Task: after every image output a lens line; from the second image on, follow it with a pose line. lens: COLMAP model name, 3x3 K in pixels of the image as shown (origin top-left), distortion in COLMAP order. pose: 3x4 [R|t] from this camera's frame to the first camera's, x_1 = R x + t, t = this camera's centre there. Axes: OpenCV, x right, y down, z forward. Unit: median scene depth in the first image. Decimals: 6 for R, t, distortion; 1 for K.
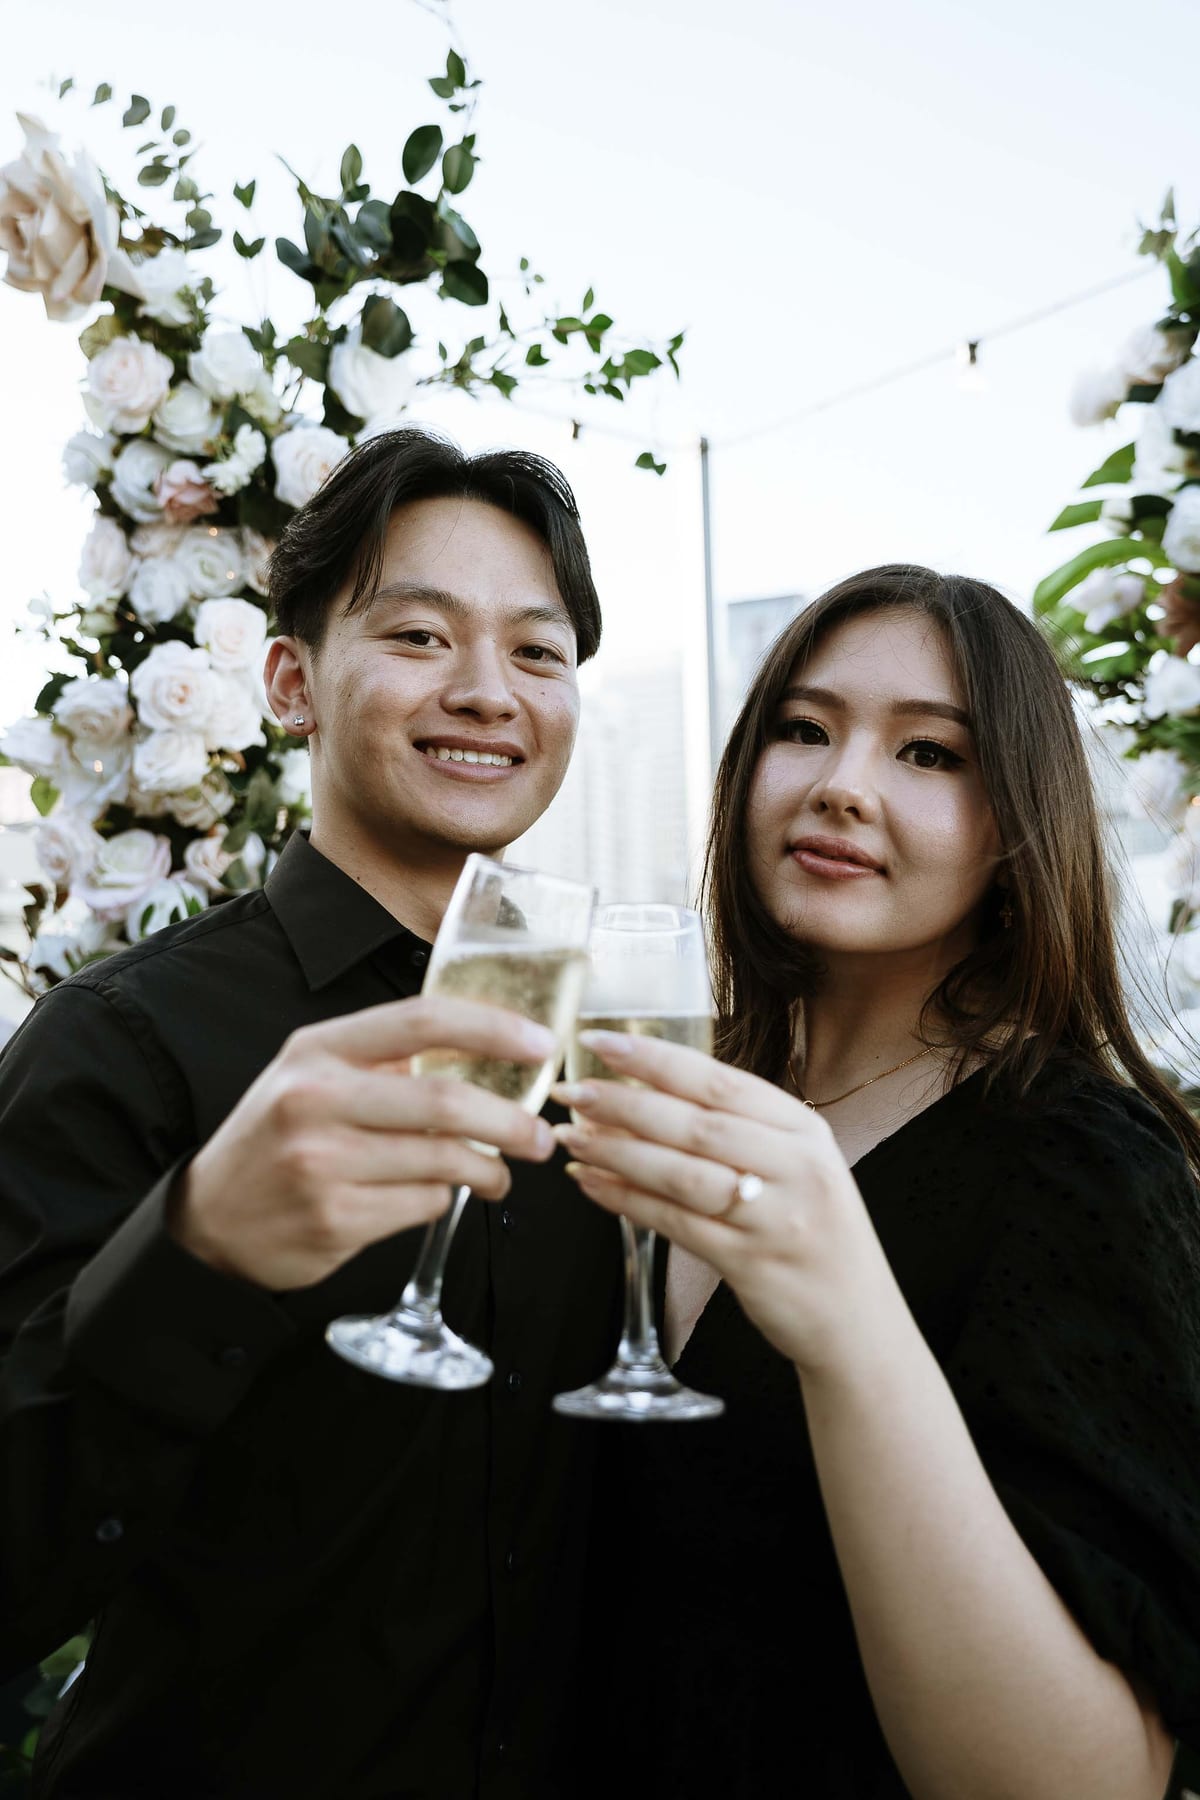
lens RADIAL K [[1421.2, 0, 596.3], [0, 1421.2, 899.2], [0, 0, 1]] dist [-0.047049, 0.059201]
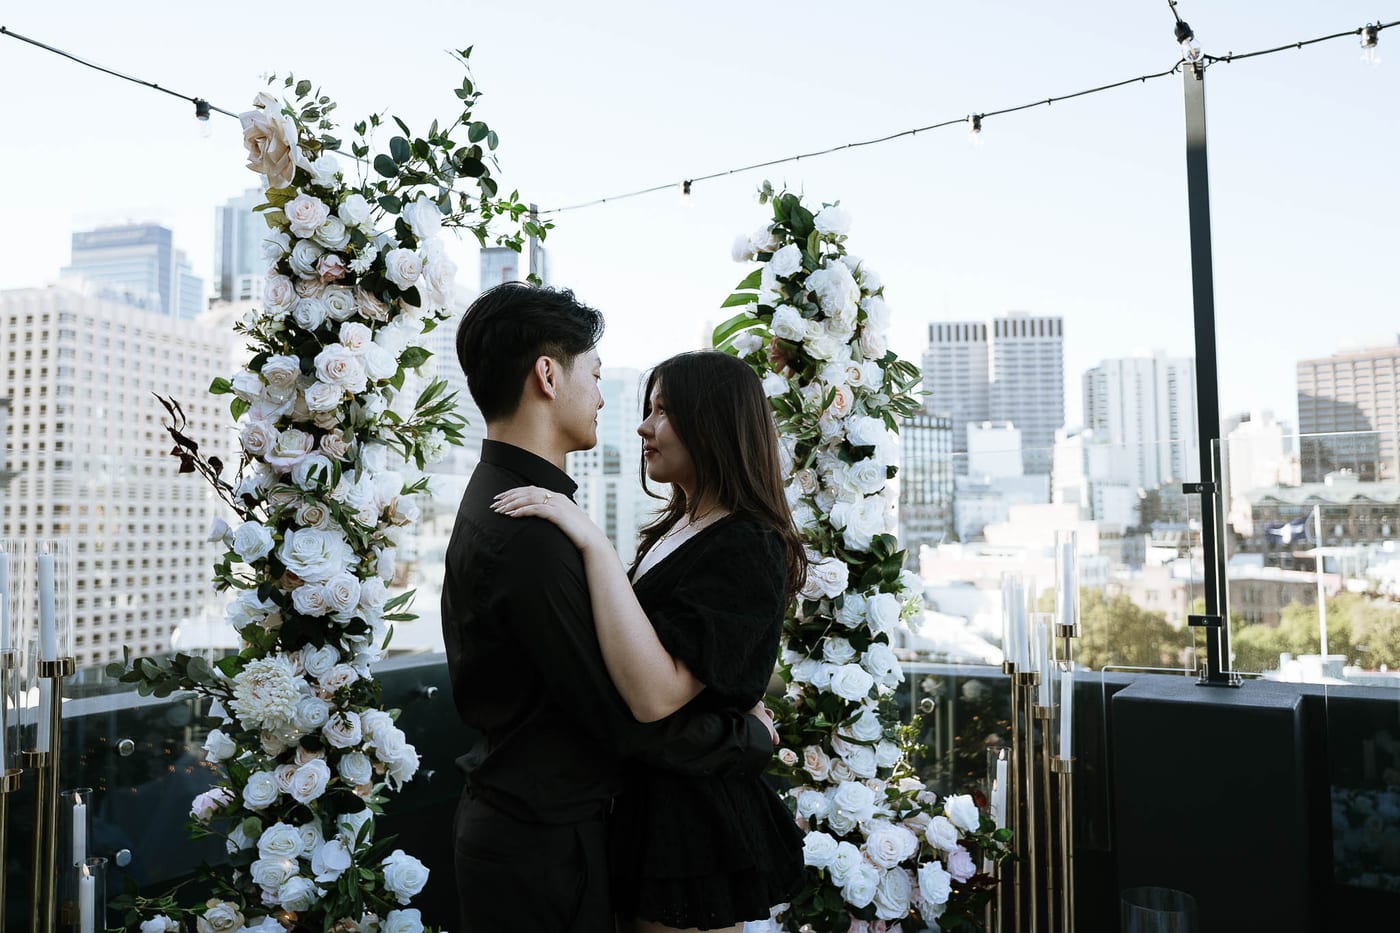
lens RADIAL K [[1087.8, 0, 695.1], [0, 1087.8, 461.8], [0, 0, 1]] dist [-0.051476, 0.060156]
pose [[0.958368, 0.036118, 0.283243, -0.212641], [-0.030876, 0.999260, -0.022950, 0.017400], [-0.283862, 0.013249, 0.958774, -0.672075]]
